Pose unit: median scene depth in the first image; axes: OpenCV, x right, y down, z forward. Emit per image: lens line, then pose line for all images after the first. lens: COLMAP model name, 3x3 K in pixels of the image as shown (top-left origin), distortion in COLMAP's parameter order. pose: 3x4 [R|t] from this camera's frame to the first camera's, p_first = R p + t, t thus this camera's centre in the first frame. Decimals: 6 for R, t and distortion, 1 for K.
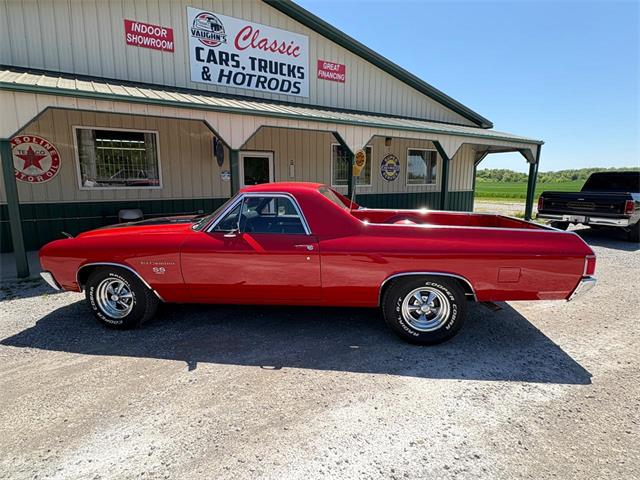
lens RADIAL K [[355.6, 0, 319.2], [0, 355.6, 240.6], [0, 0, 1]] dist [0.000308, 0.000008]
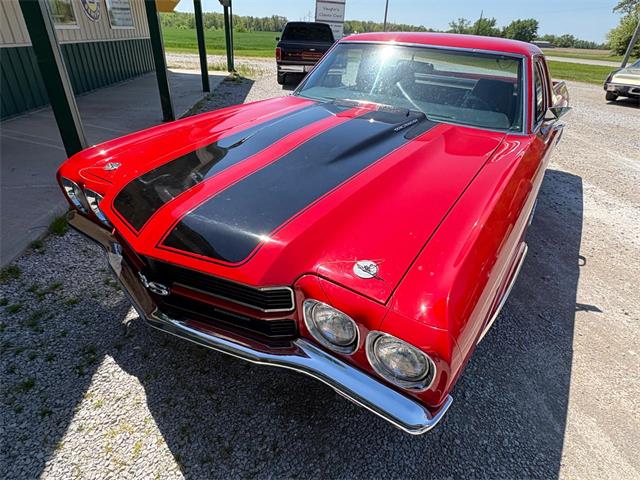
lens RADIAL K [[355.6, 0, 319.2], [0, 355.6, 240.6], [0, 0, 1]] dist [0.000308, 0.000008]
pose [[0.458609, -0.430419, 0.777443, -0.509681], [0.105652, 0.895074, 0.433221, -0.078379], [-0.882335, -0.116541, 0.455963, 0.514583]]
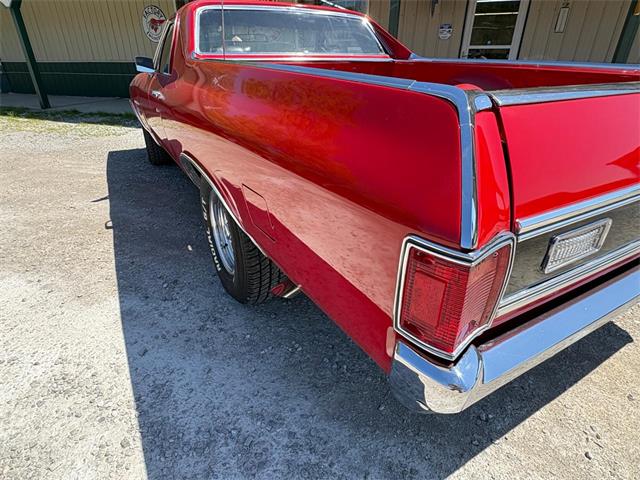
lens RADIAL K [[355.6, 0, 319.2], [0, 355.6, 240.6], [0, 0, 1]] dist [0.000308, 0.000008]
pose [[0.592373, 0.365830, -0.717818, 0.370716], [-0.141288, 0.924328, 0.354479, -0.003453], [0.793179, -0.108565, 0.599234, 0.377248]]
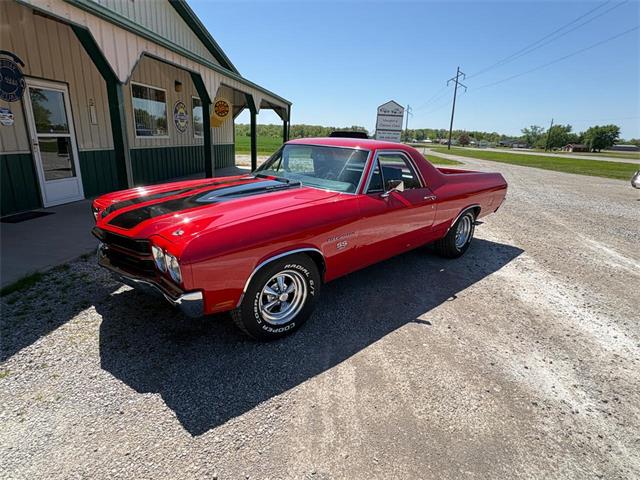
lens RADIAL K [[355.6, 0, 319.2], [0, 355.6, 240.6], [0, 0, 1]] dist [0.000308, 0.000008]
pose [[0.627207, -0.197309, 0.753445, -0.558840], [0.096761, 0.979625, 0.175992, -0.040205], [-0.772818, -0.037479, 0.633520, 0.253345]]
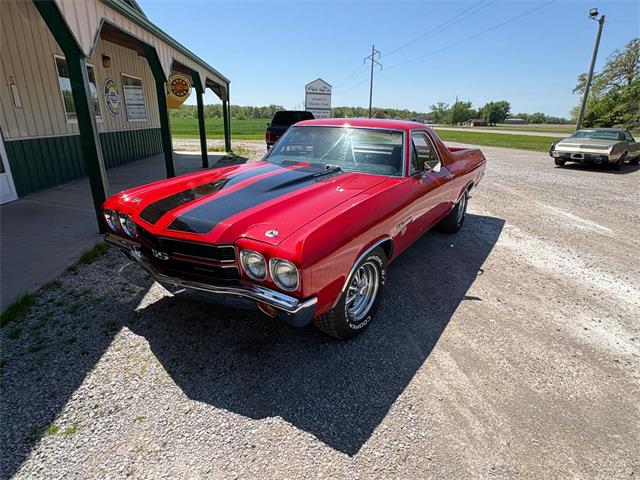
lens RADIAL K [[355.6, 0, 319.2], [0, 355.6, 240.6], [0, 0, 1]] dist [0.000308, 0.000008]
pose [[0.444657, -0.284948, 0.849167, -0.619682], [0.135571, 0.958536, 0.250658, -0.063145], [-0.885382, 0.003666, 0.464851, 0.395872]]
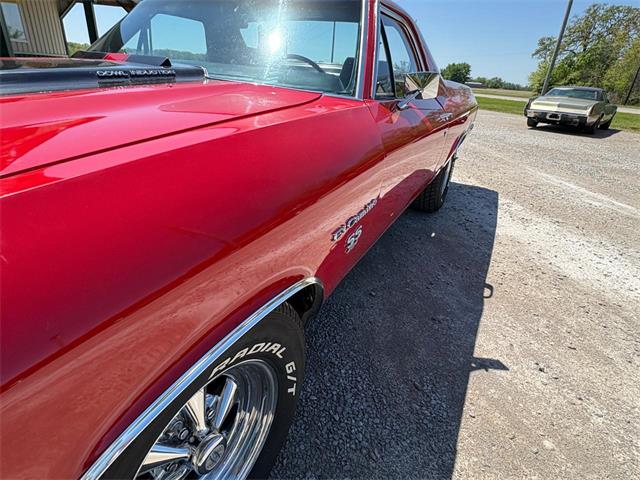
lens RADIAL K [[355.6, 0, 319.2], [0, 355.6, 240.6], [0, 0, 1]] dist [0.000308, 0.000008]
pose [[0.350879, -0.375571, 0.857805, -0.361203], [0.092871, 0.925487, 0.367216, -0.015007], [-0.931804, -0.049183, 0.359614, 0.458939]]
